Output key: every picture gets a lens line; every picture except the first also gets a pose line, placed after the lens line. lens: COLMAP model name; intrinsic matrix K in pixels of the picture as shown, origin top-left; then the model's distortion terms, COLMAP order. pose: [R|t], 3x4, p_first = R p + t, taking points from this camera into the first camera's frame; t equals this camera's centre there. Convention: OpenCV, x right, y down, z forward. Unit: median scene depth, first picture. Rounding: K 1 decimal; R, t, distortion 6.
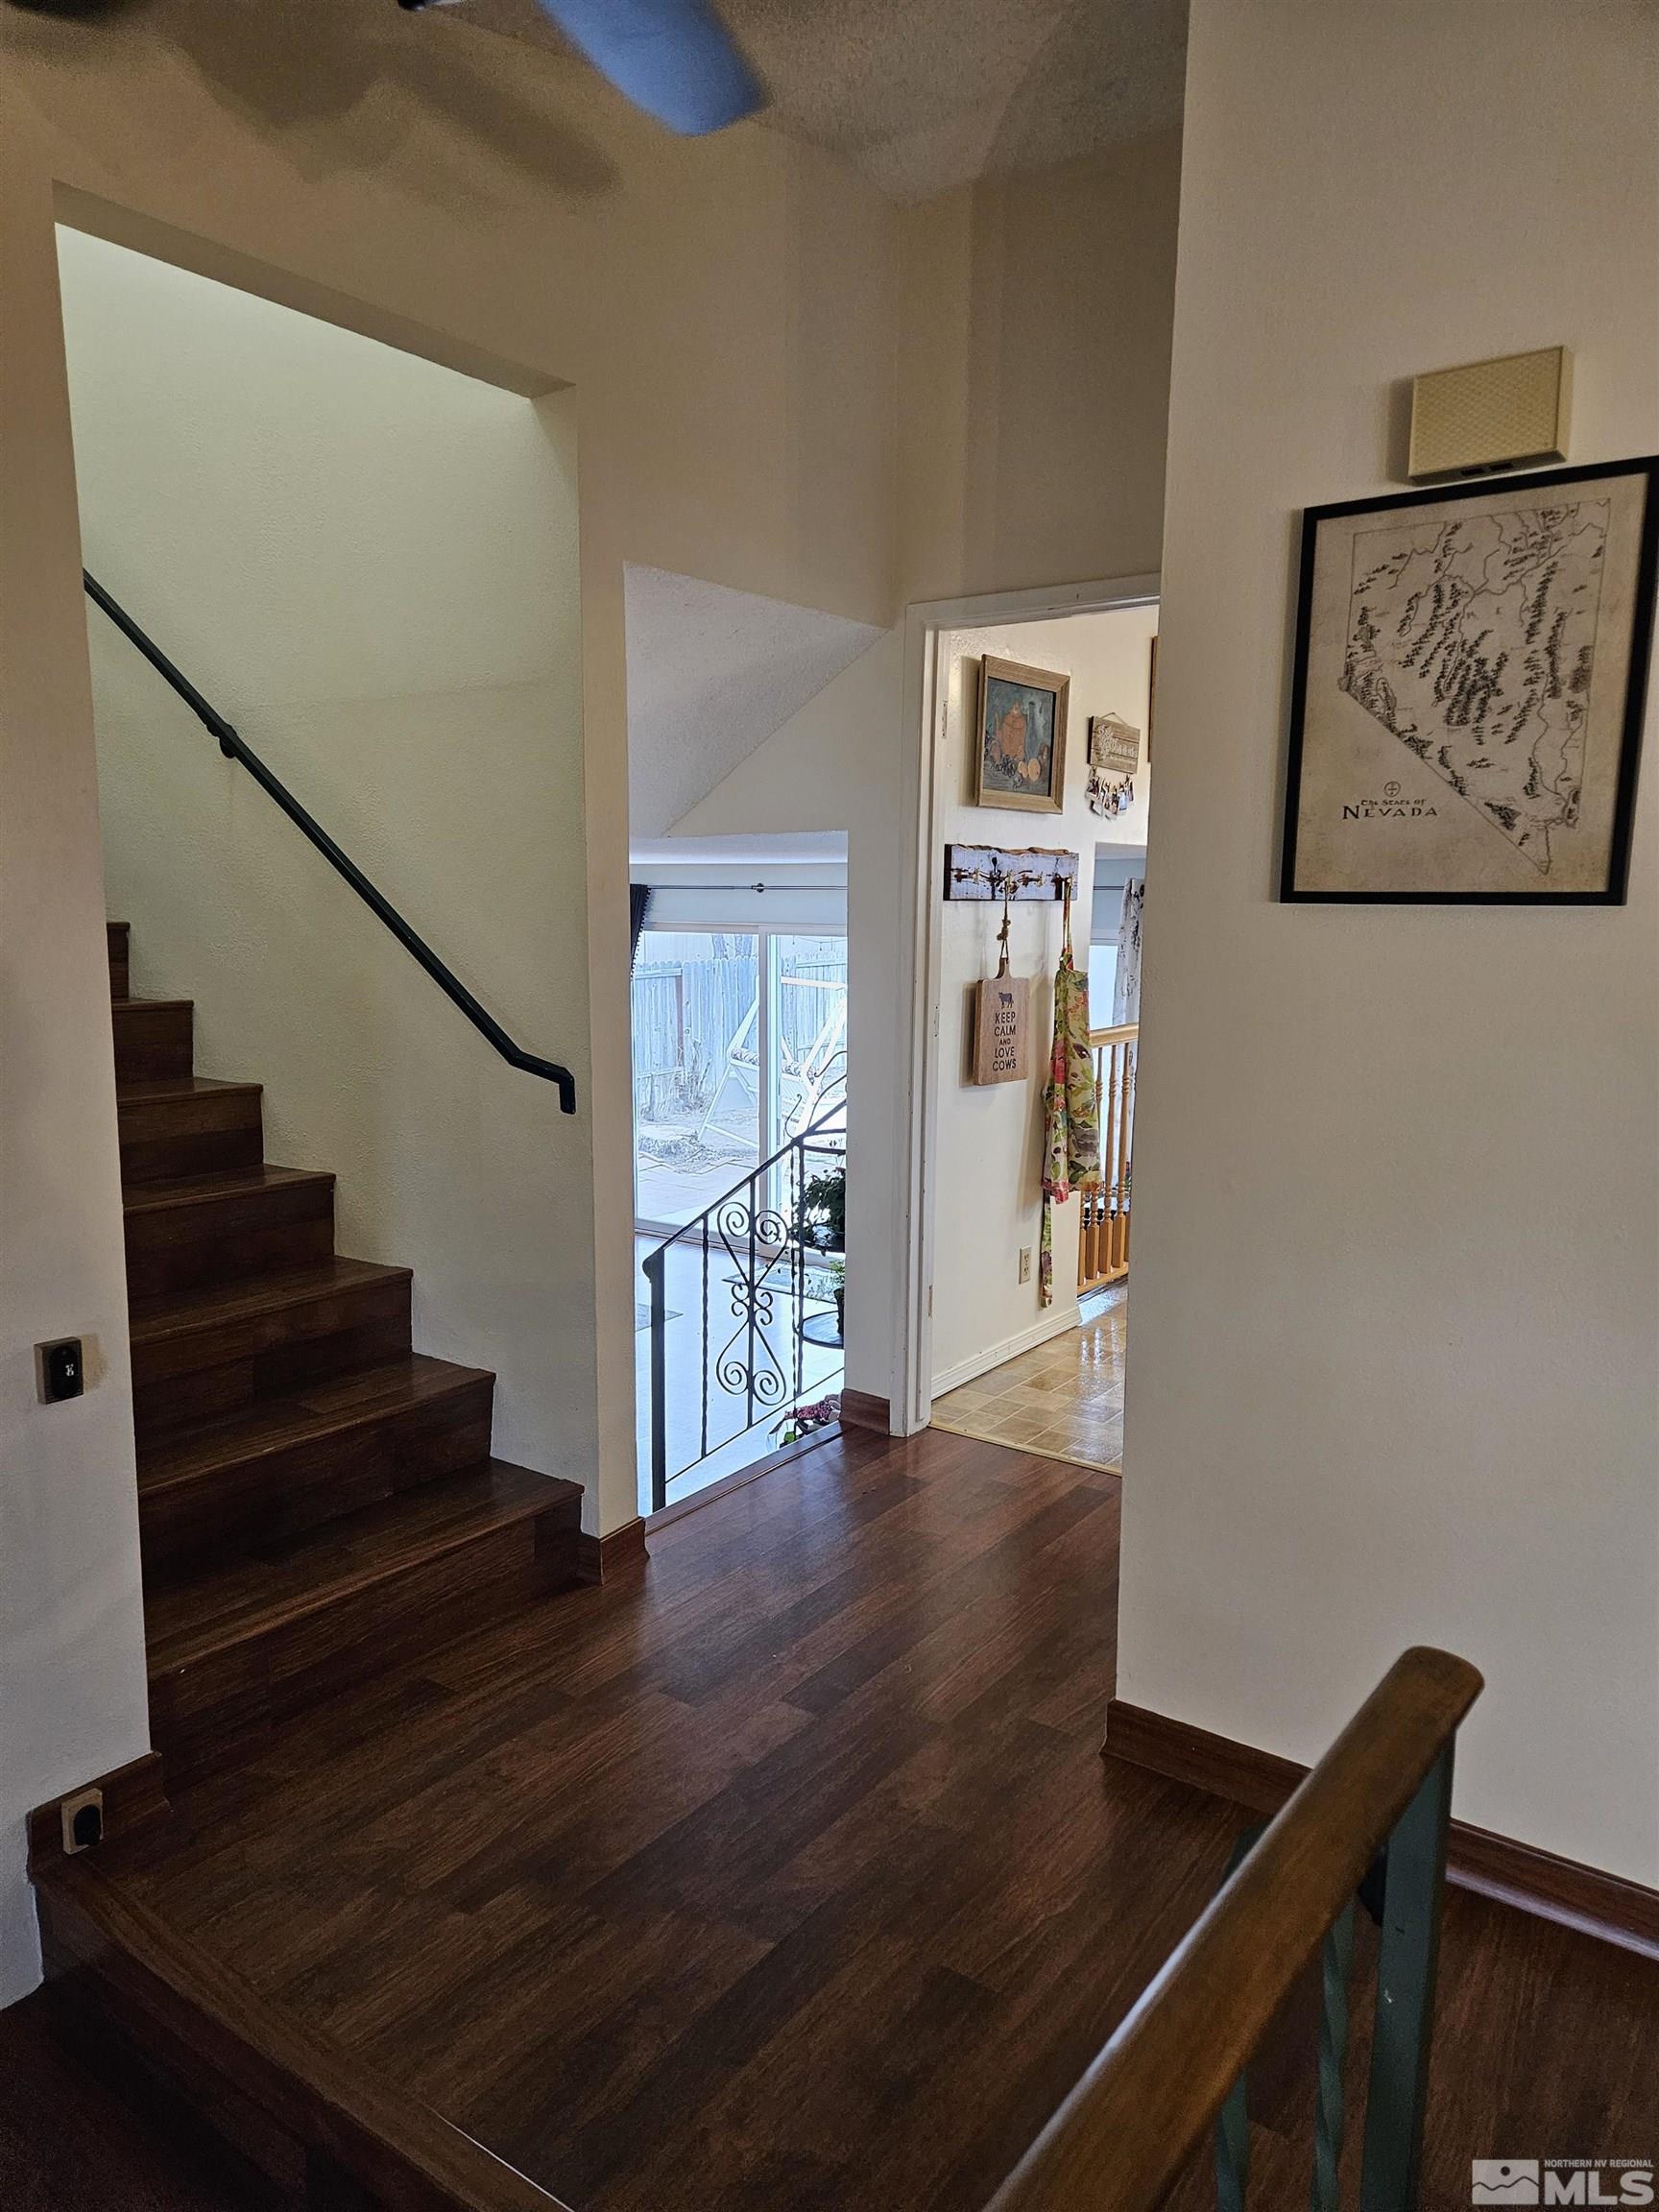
lens RADIAL K [[1479.5, 0, 831.7], [0, 1479.5, 1113.8], [0, 0, 1]] dist [0.058611, 0.002032]
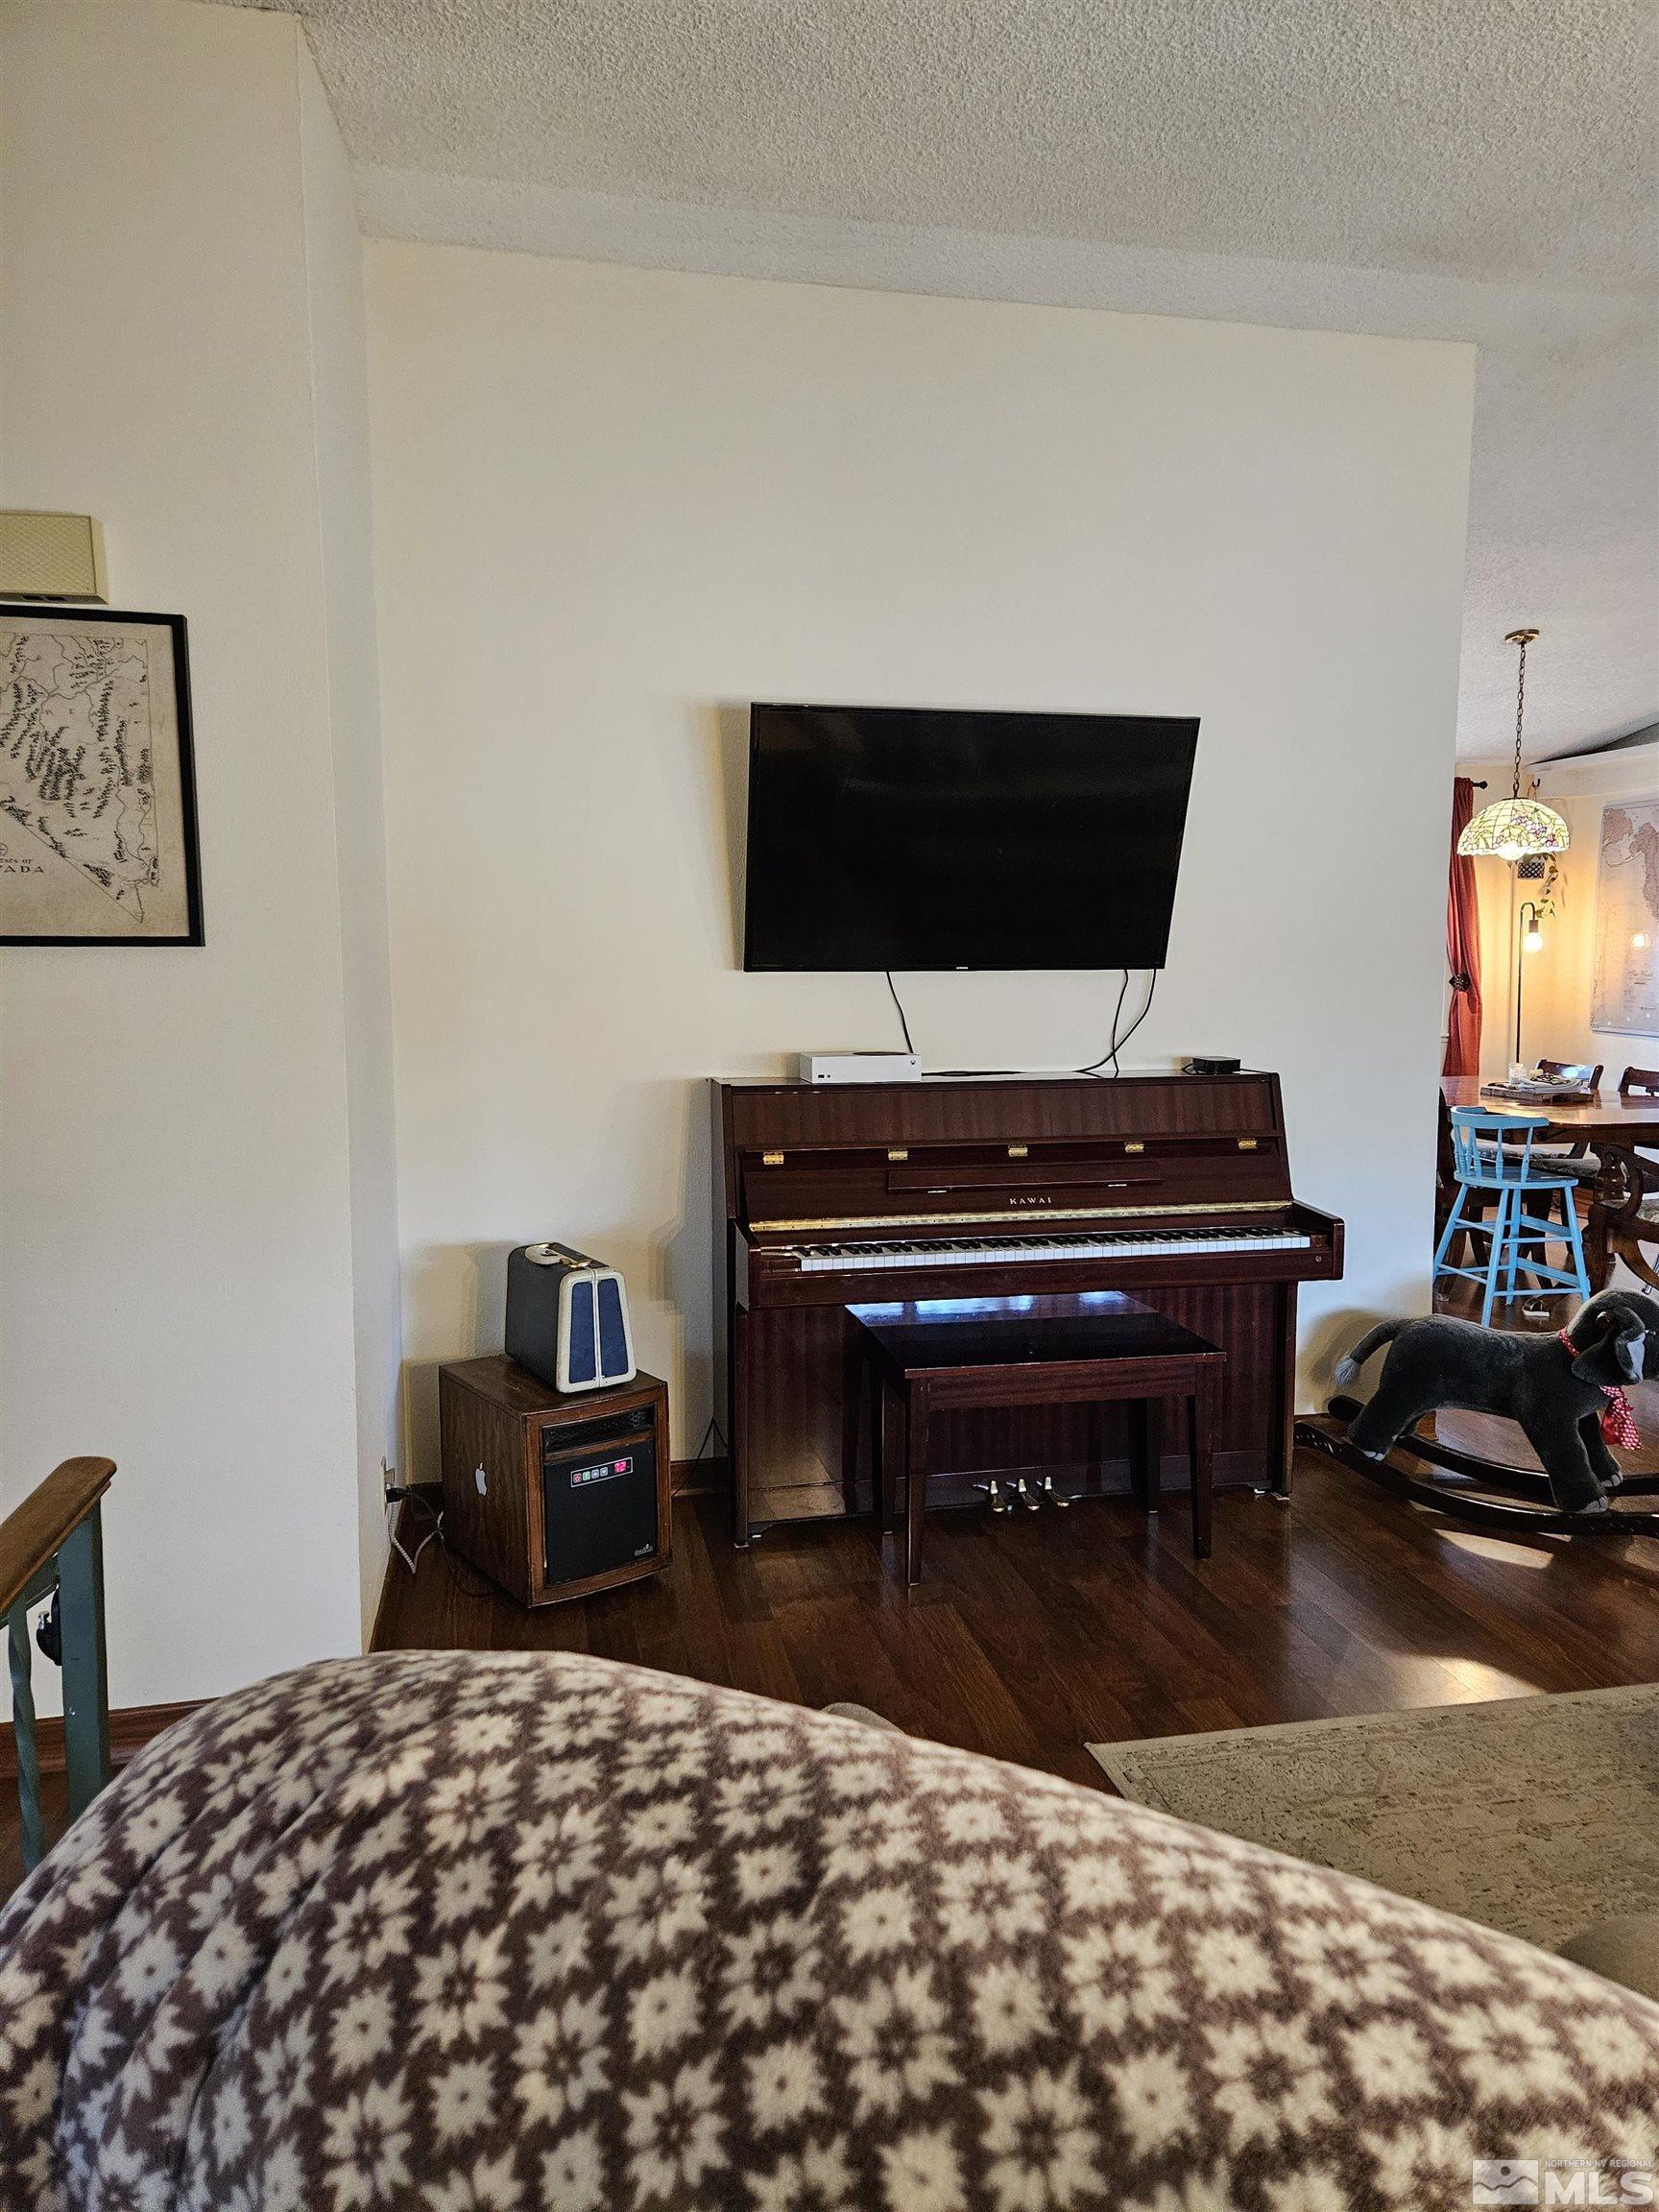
lens RADIAL K [[1479.5, 0, 840.6], [0, 1479.5, 1110.9], [0, 0, 1]] dist [0.058611, 0.002032]
pose [[0.675935, -0.076812, 0.732947, -0.065275], [0.129919, 0.991397, -0.015917, 0.094172], [-0.725419, 0.105982, 0.680099, -0.270484]]
